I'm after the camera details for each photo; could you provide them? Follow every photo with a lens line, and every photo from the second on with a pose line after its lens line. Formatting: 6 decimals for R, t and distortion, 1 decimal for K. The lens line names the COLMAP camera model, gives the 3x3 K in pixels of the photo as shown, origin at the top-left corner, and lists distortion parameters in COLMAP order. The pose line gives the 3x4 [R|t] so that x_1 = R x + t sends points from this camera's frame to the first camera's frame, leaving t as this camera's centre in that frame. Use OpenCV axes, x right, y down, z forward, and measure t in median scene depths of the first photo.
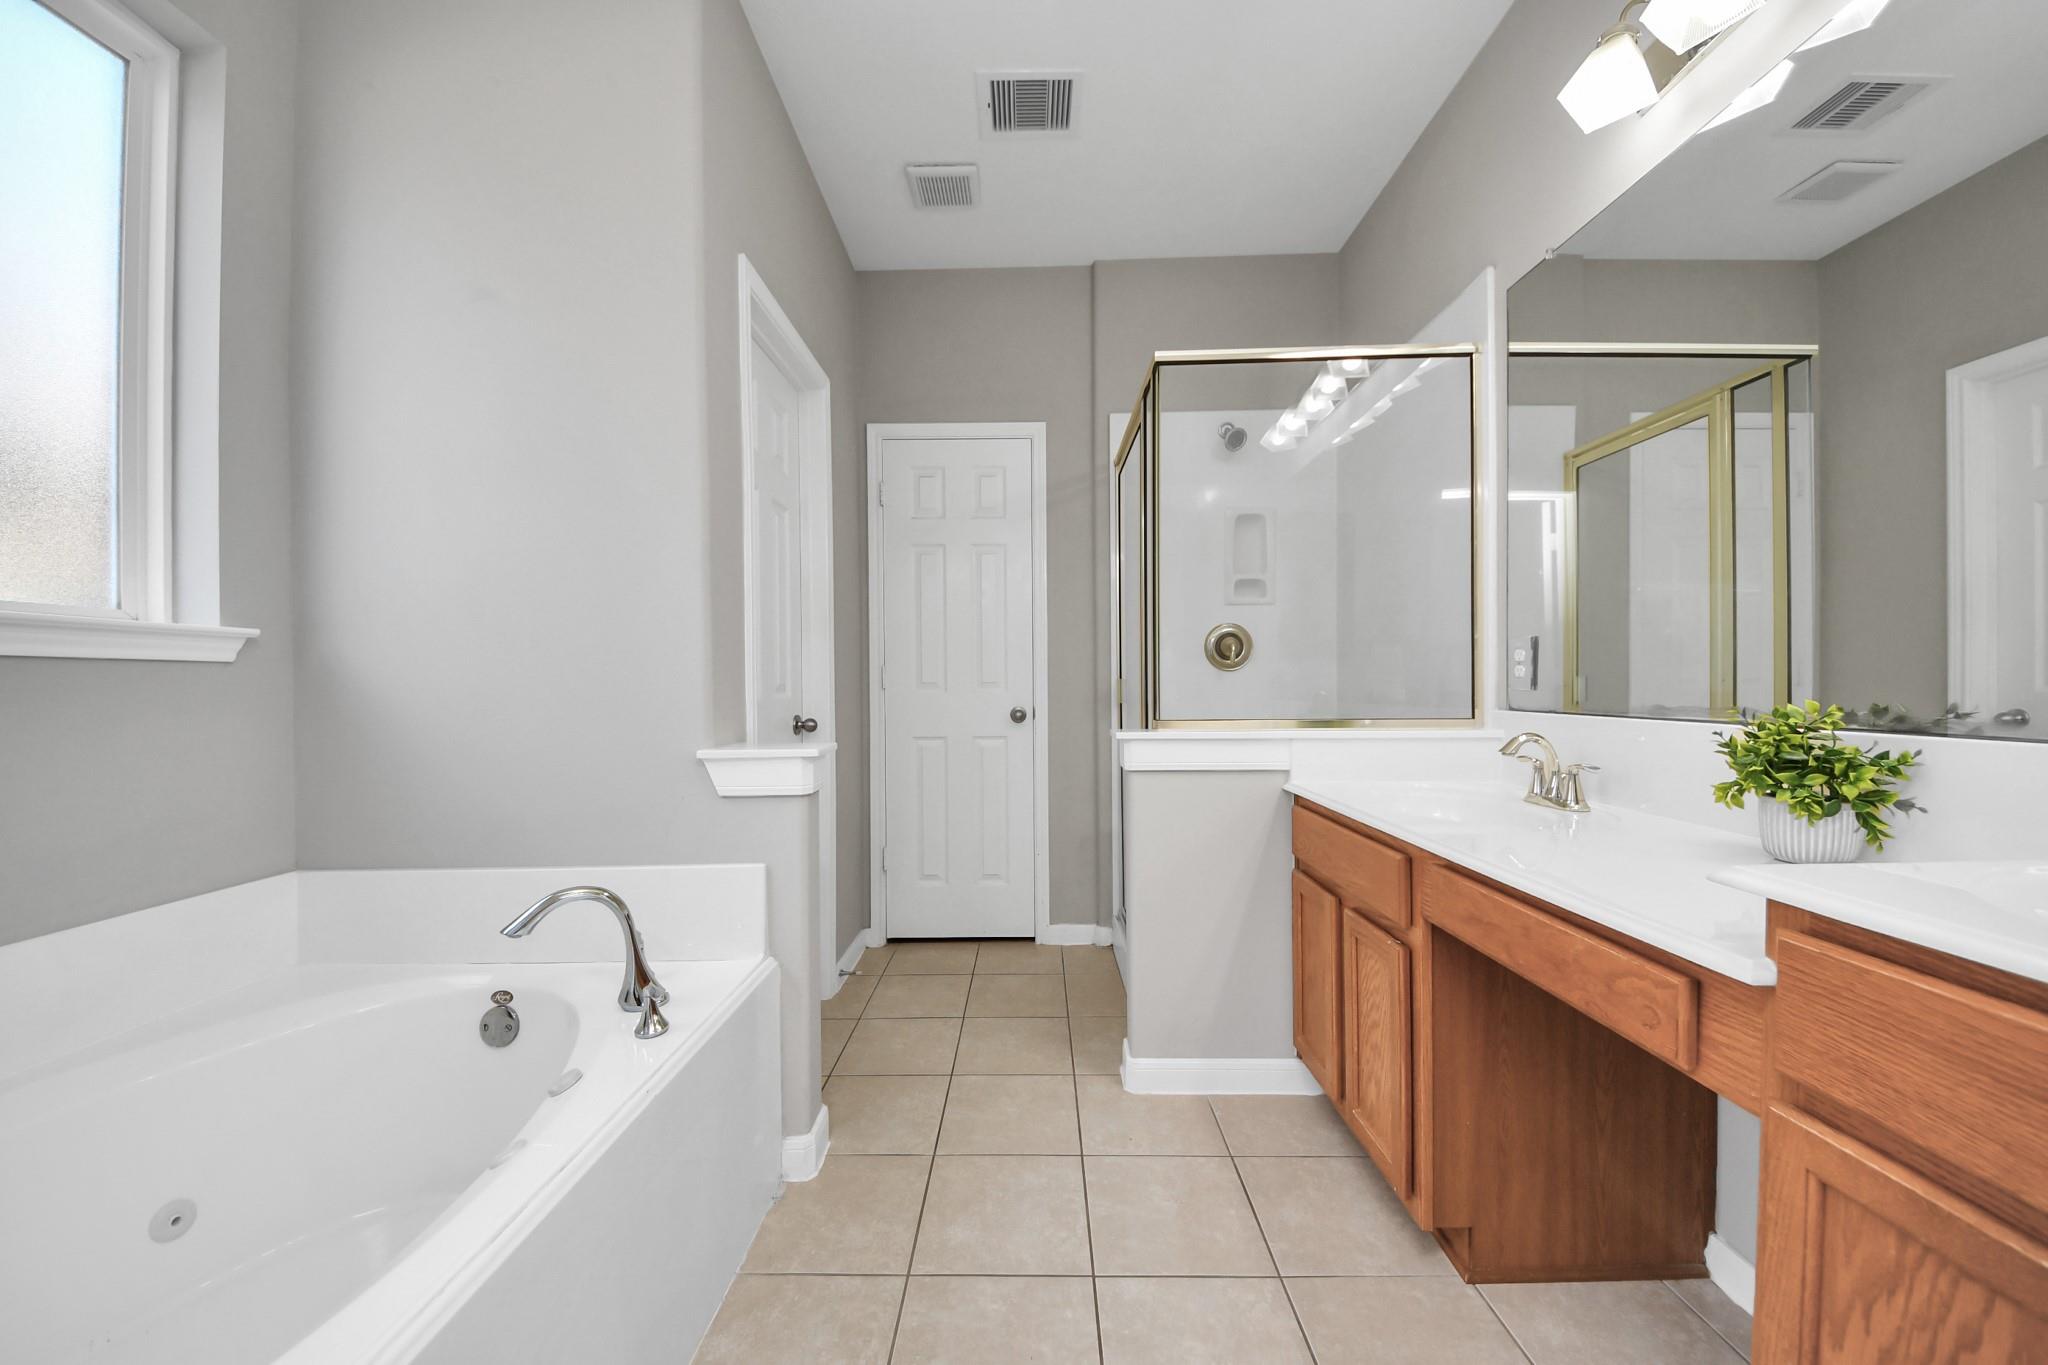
lens RADIAL K [[719.0, 0, 1024.0], [0, 719.0, 682.5], [0, 0, 1]] dist [-0.010653, -0.003040]
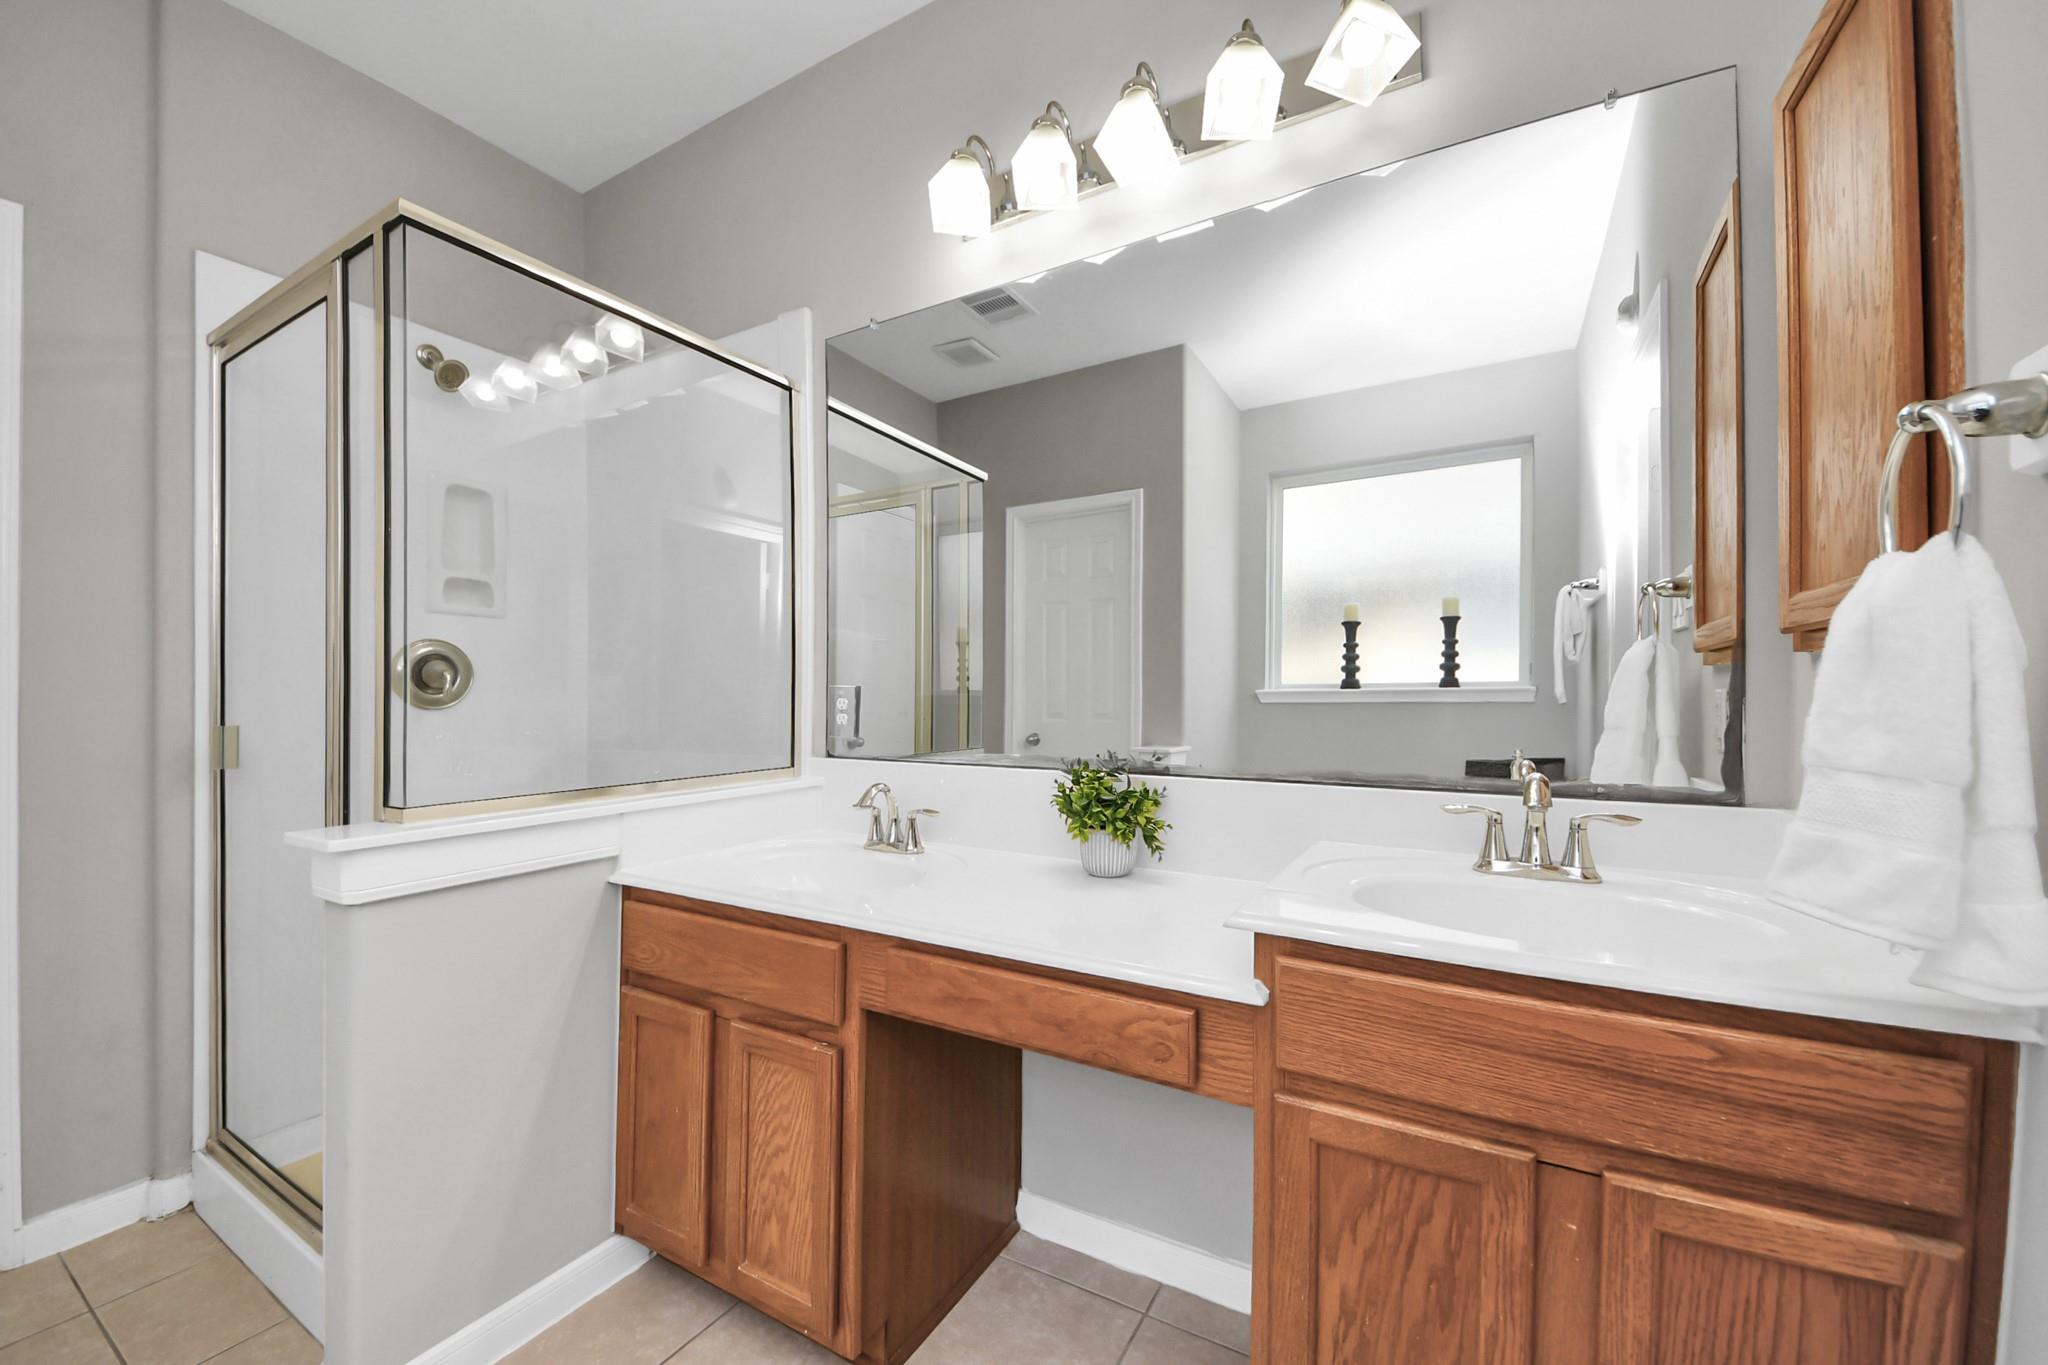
lens RADIAL K [[765.9, 0, 1025.0], [0, 765.9, 688.5], [0, 0, 1]] dist [0.012535, -0.009289]
pose [[0.489653, 0.018642, 0.871718, -0.156964], [-0.003972, 0.999809, -0.019150, -0.045883], [-0.871908, 0.005914, 0.489633, 0.274890]]
